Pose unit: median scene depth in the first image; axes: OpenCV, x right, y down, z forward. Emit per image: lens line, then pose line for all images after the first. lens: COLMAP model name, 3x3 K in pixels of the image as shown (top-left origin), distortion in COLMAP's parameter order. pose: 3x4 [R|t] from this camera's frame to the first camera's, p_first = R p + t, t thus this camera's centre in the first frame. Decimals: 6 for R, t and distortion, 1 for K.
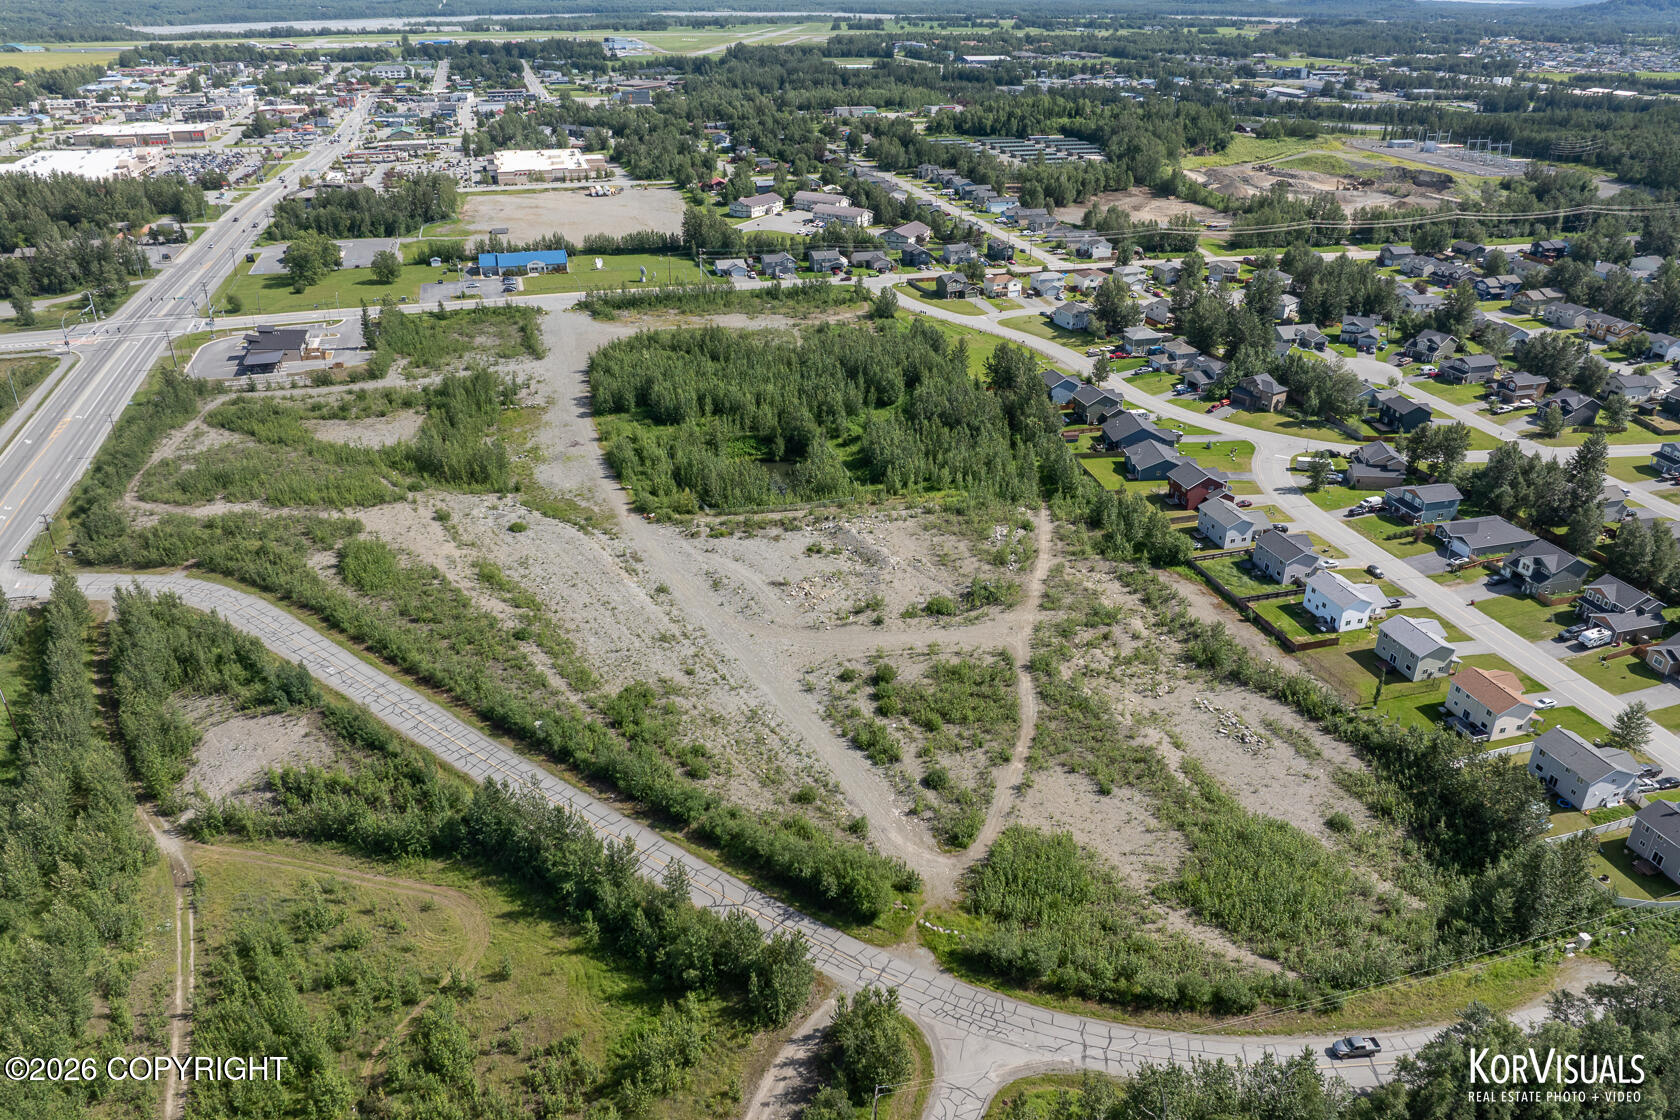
lens RADIAL K [[1180.4, 0, 838.9], [0, 1180.4, 560.6], [0, 0, 1]] dist [-0.038717, 0.002067]
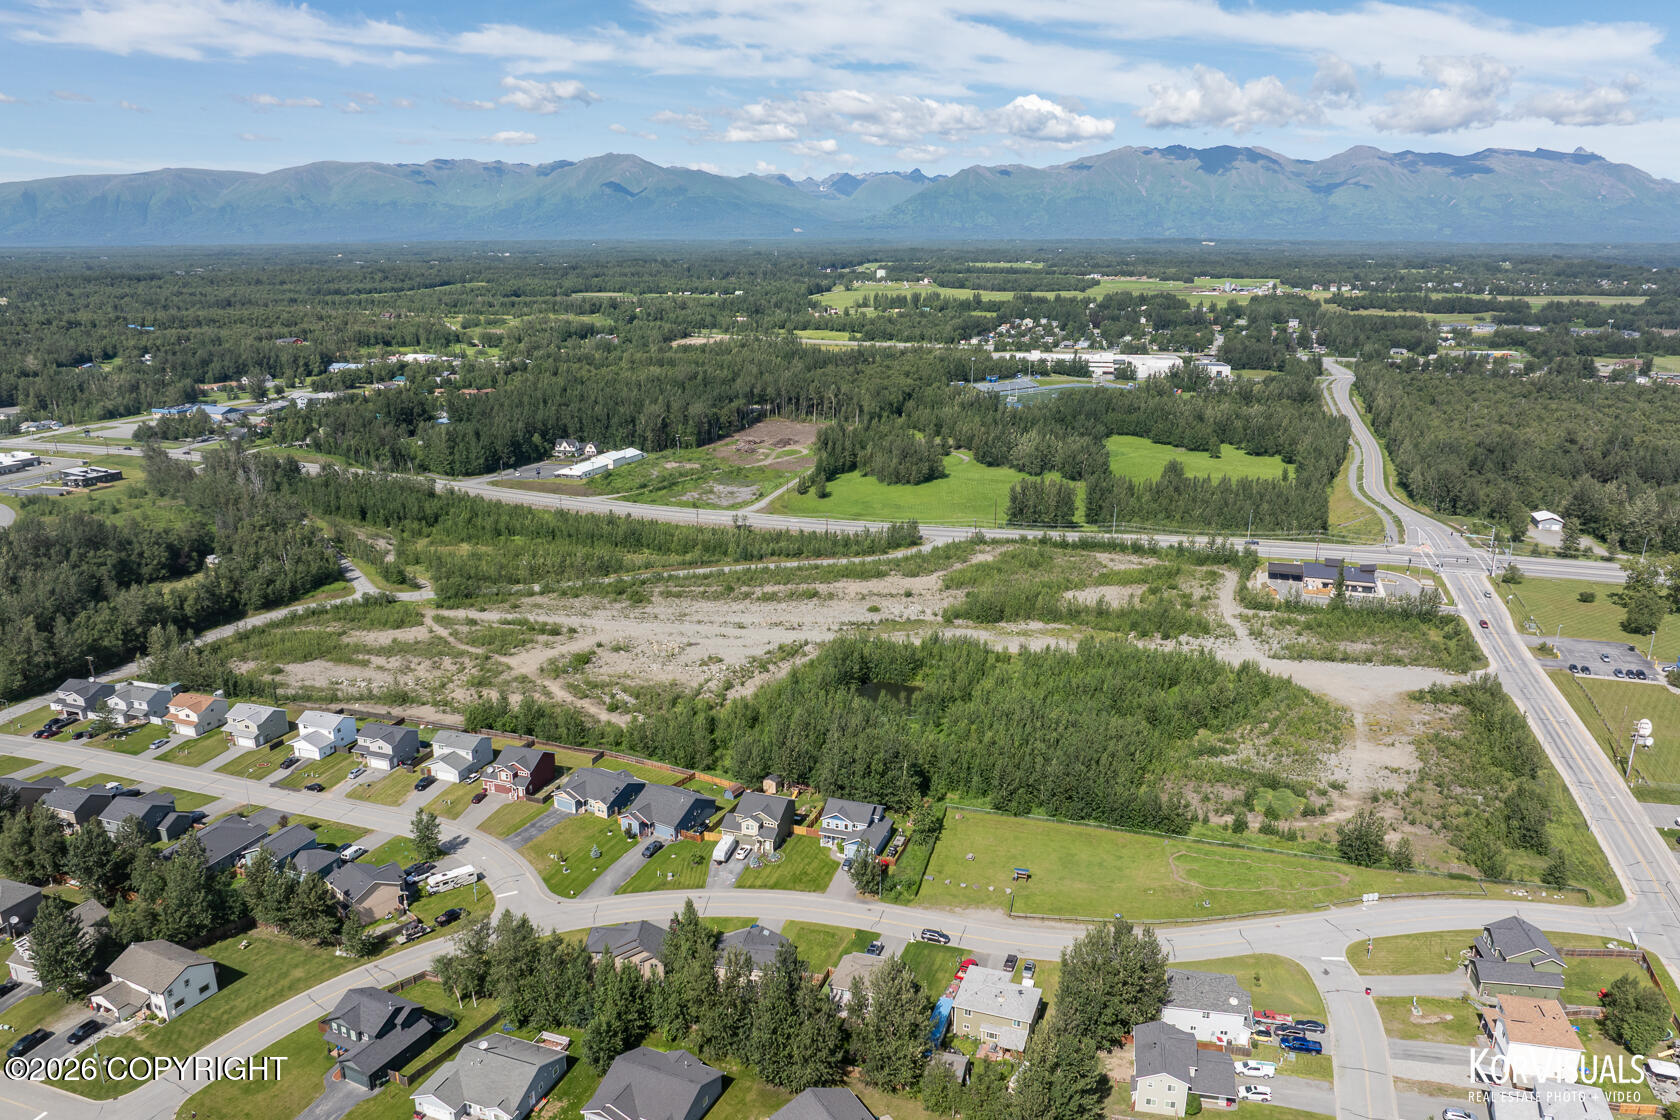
lens RADIAL K [[1177.1, 0, 841.7], [0, 1177.1, 629.2], [0, 0, 1]] dist [-0.037682, 0.000041]
pose [[-0.574985, 0.247339, -0.779882, 0.710793], [-0.374561, 0.767875, 0.519684, -0.599740], [0.727390, 0.590924, -0.348873, 1.197913]]
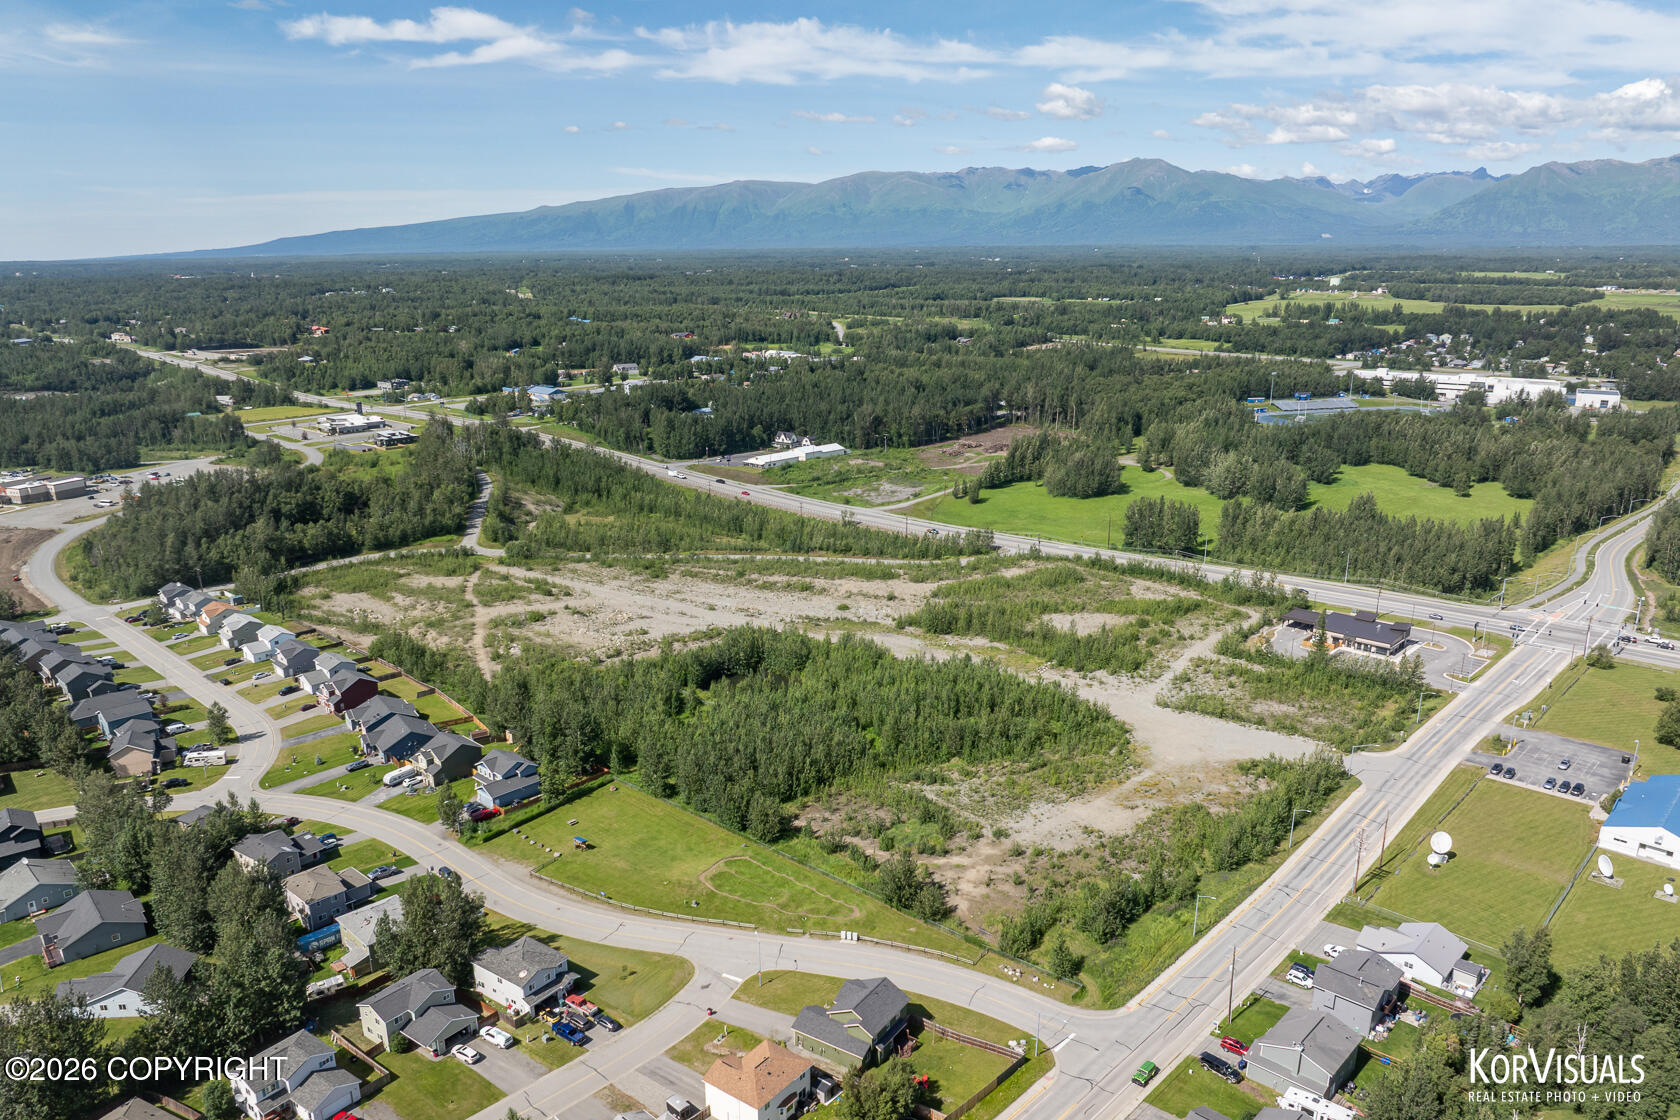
lens RADIAL K [[1177.1, 0, 841.7], [0, 1177.1, 629.2], [0, 0, 1]] dist [-0.037682, 0.000041]
pose [[-0.859814, 0.153787, -0.486897, 0.362069], [-0.231846, 0.732015, 0.640626, -0.764947], [0.454936, 0.663705, -0.593742, 1.520828]]
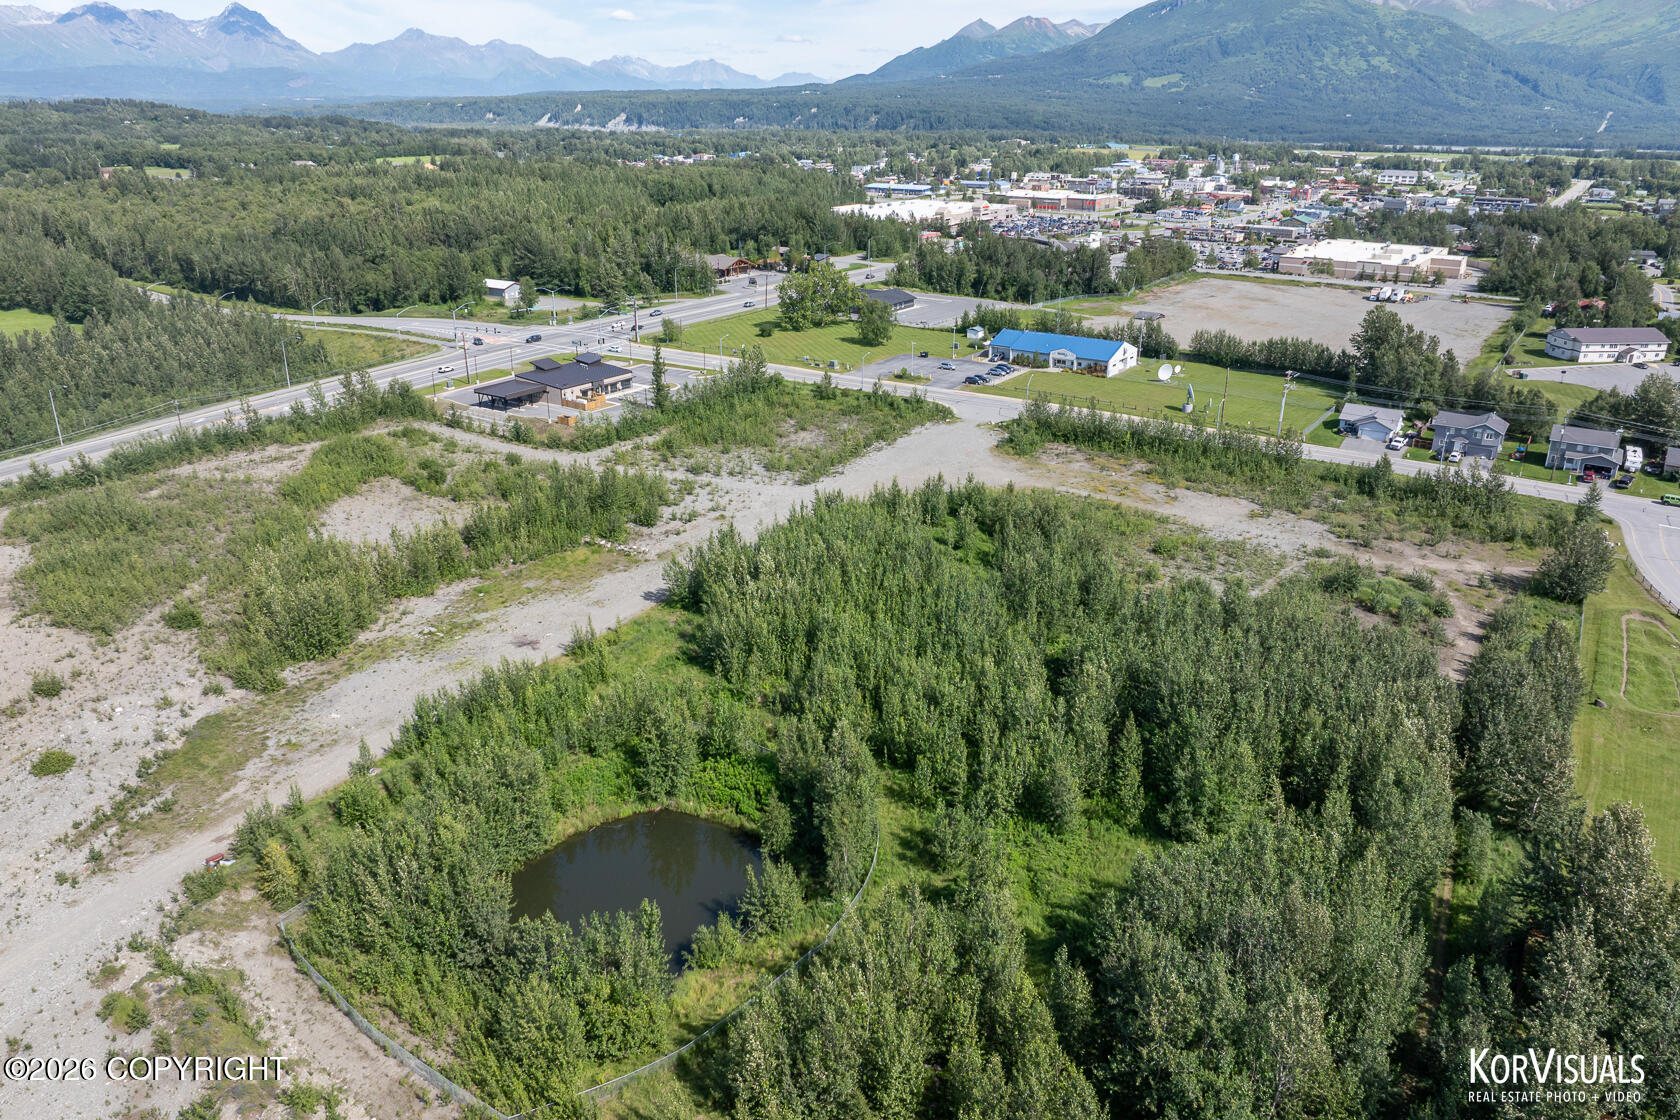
lens RADIAL K [[1184.0, 0, 843.1], [0, 1184.0, 554.2], [0, 0, 1]] dist [-0.031904, 0.001142]
pose [[0.648605, 0.269358, -0.711869, 0.199373], [-0.345332, 0.937622, 0.040137, -0.191203], [0.678275, 0.219798, 0.701165, 0.698117]]
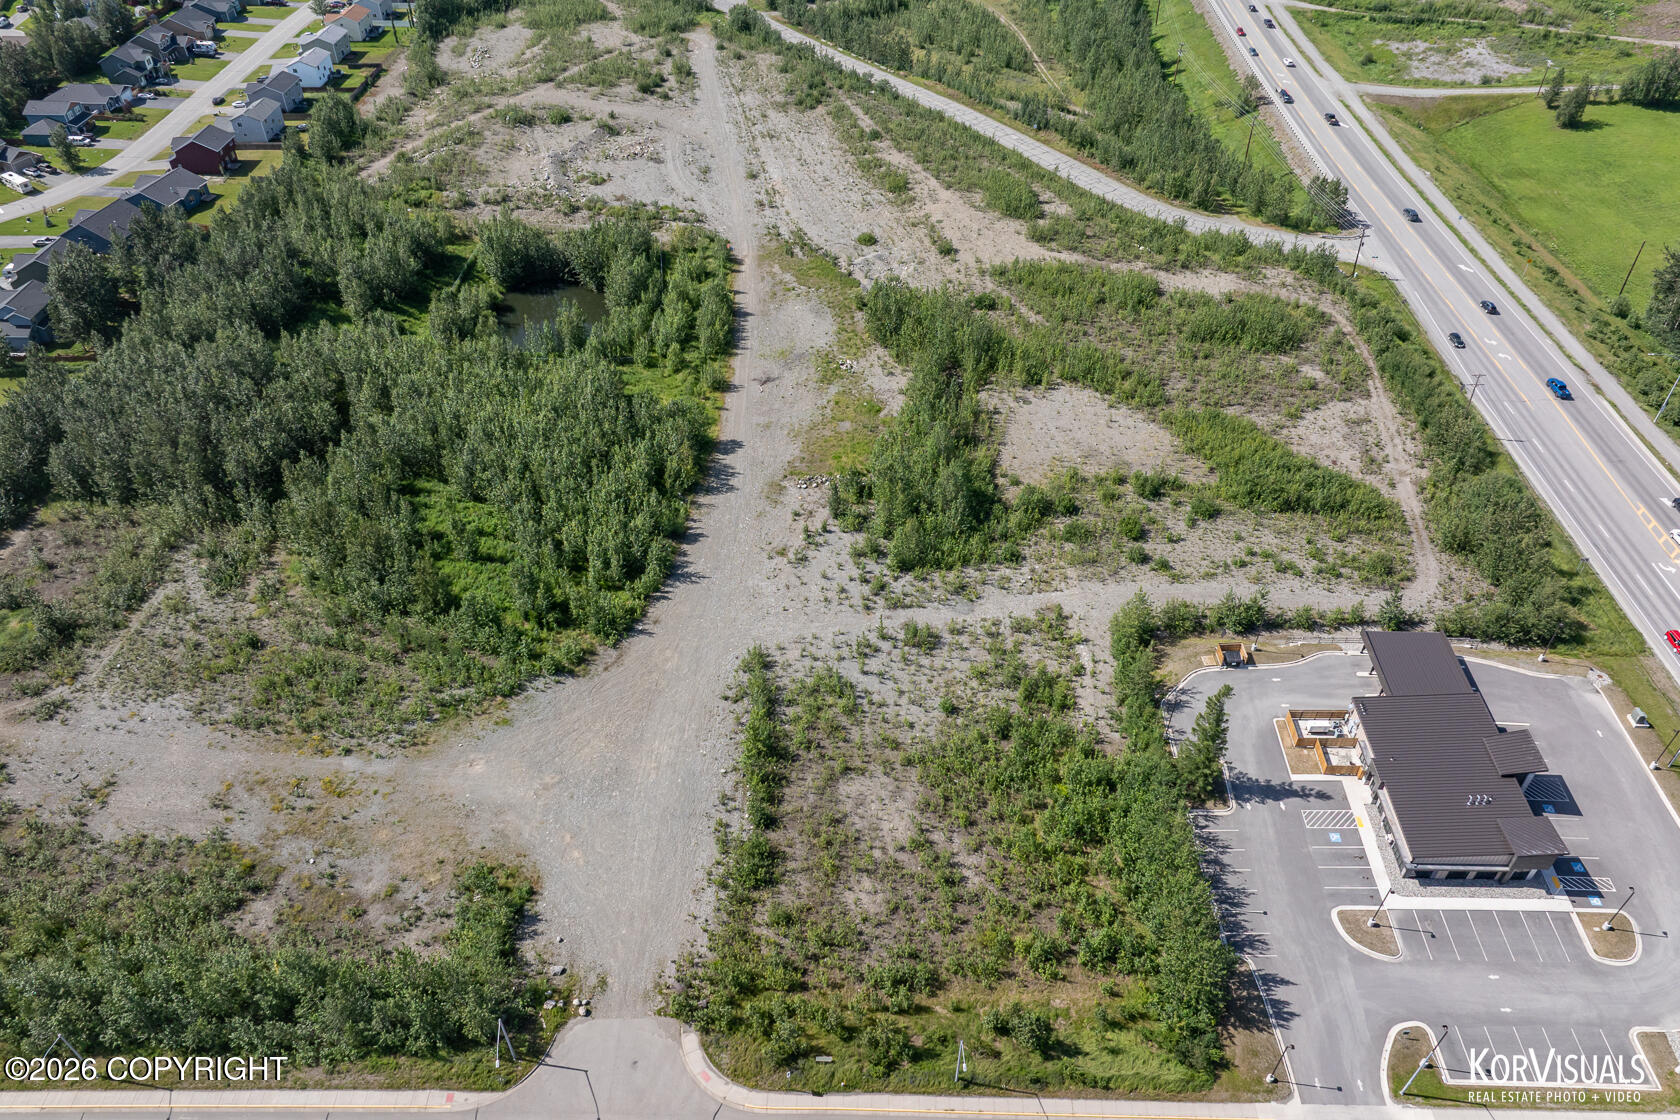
lens RADIAL K [[1180.4, 0, 838.9], [0, 1180.4, 560.6], [0, 0, 1]] dist [-0.038717, 0.002067]
pose [[-0.951120, -0.208027, 0.228245, -0.413996], [0.134927, 0.384887, 0.913048, -0.625032], [-0.277787, 0.899215, -0.338005, 1.241889]]
